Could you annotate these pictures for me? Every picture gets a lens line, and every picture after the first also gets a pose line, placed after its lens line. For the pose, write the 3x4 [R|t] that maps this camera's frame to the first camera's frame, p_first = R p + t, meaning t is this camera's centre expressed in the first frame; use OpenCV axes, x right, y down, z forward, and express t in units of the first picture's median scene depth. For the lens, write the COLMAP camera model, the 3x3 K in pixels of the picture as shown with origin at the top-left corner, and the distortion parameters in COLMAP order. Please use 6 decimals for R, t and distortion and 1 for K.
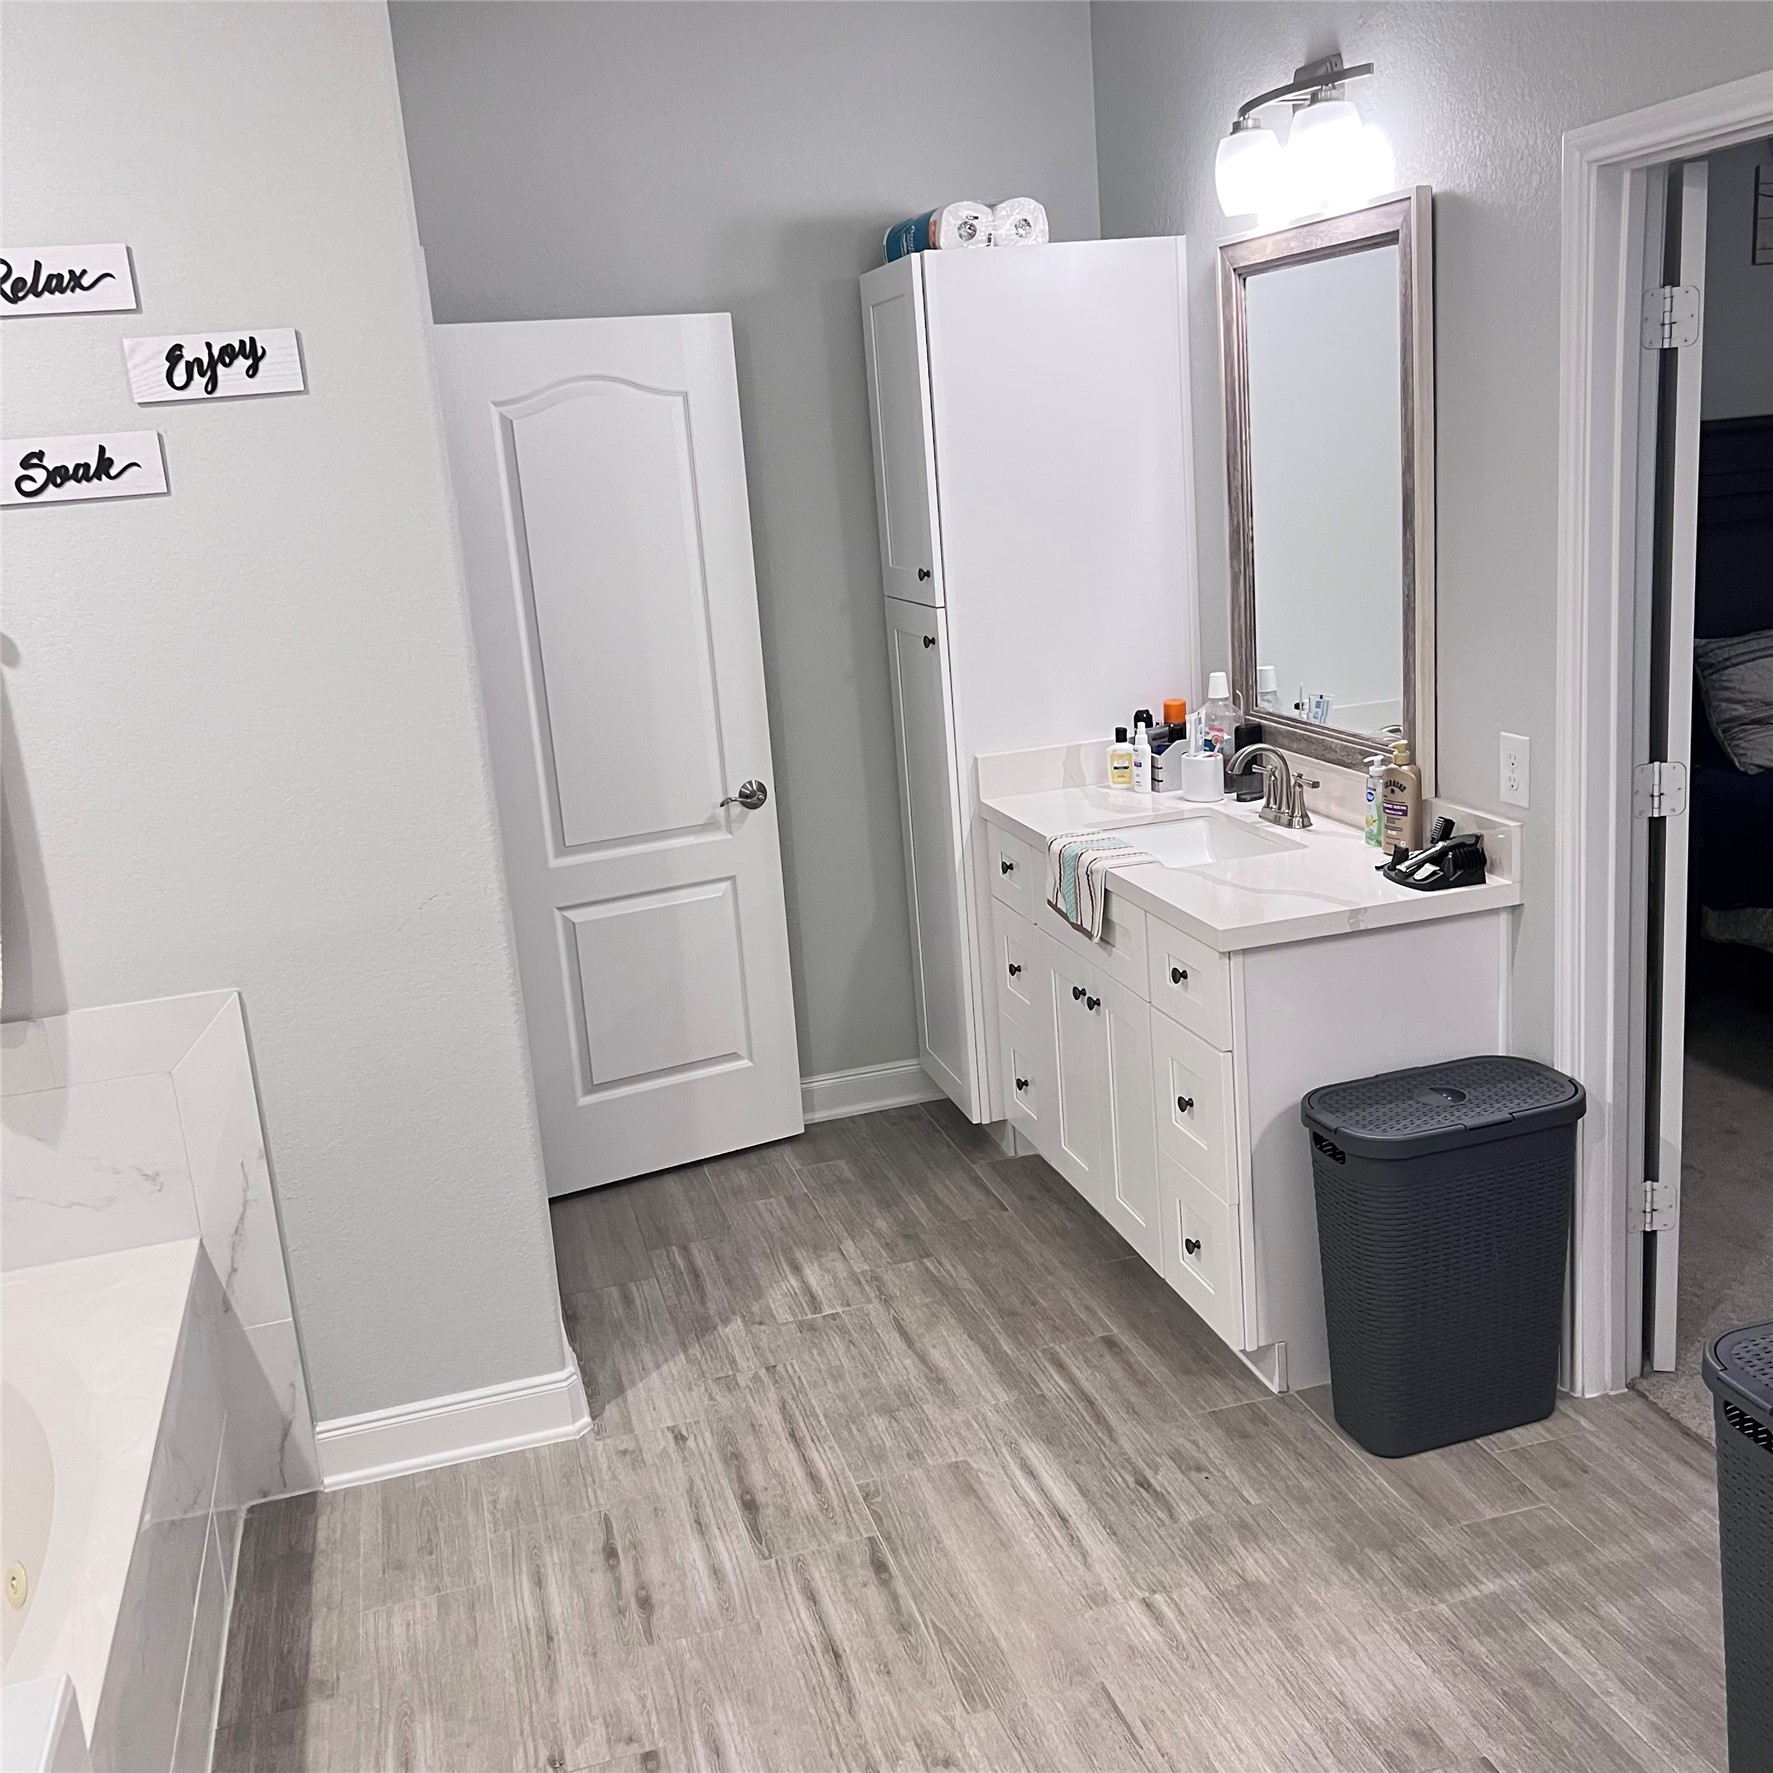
lens RADIAL K [[1778.5, 0, 868.6], [0, 1778.5, 869.9], [0, 0, 1]] dist [0.050745, 0.000000]
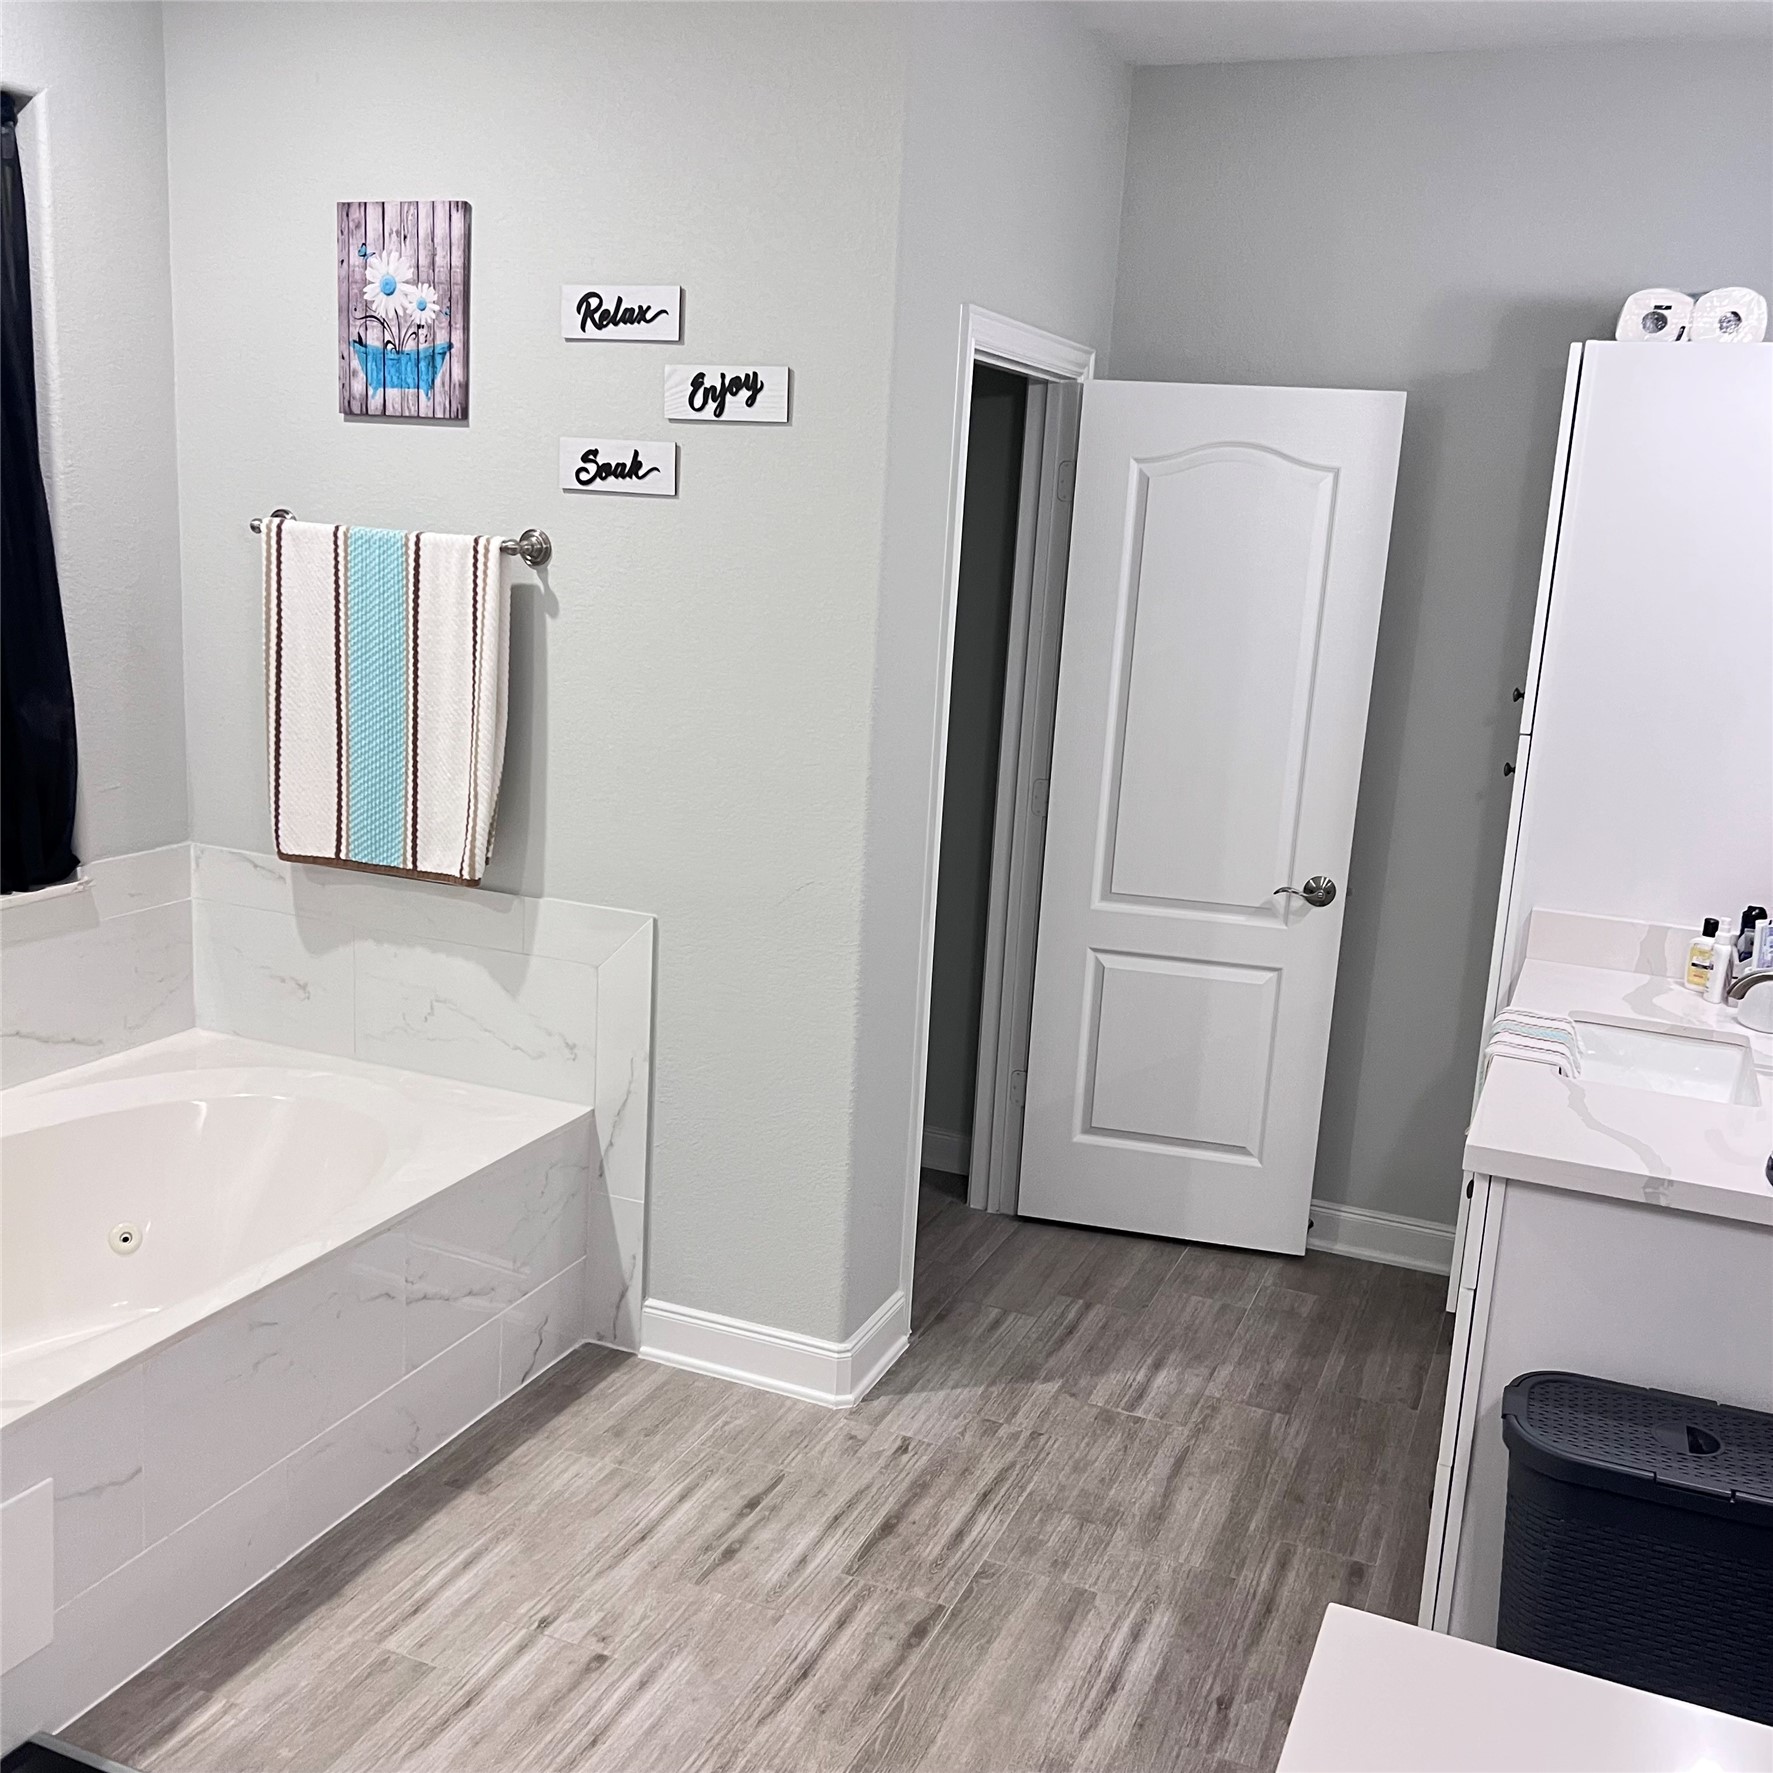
lens RADIAL K [[1778.5, 0, 872.3], [0, 1778.5, 893.7], [0, 0, 1]] dist [0.050745, 0.000000]
pose [[0.781767, 0.251547, -0.570583, 0.398786], [-0.259790, 0.963218, 0.068701, -0.061210], [0.566877, 0.094524, 0.818362, 0.112403]]
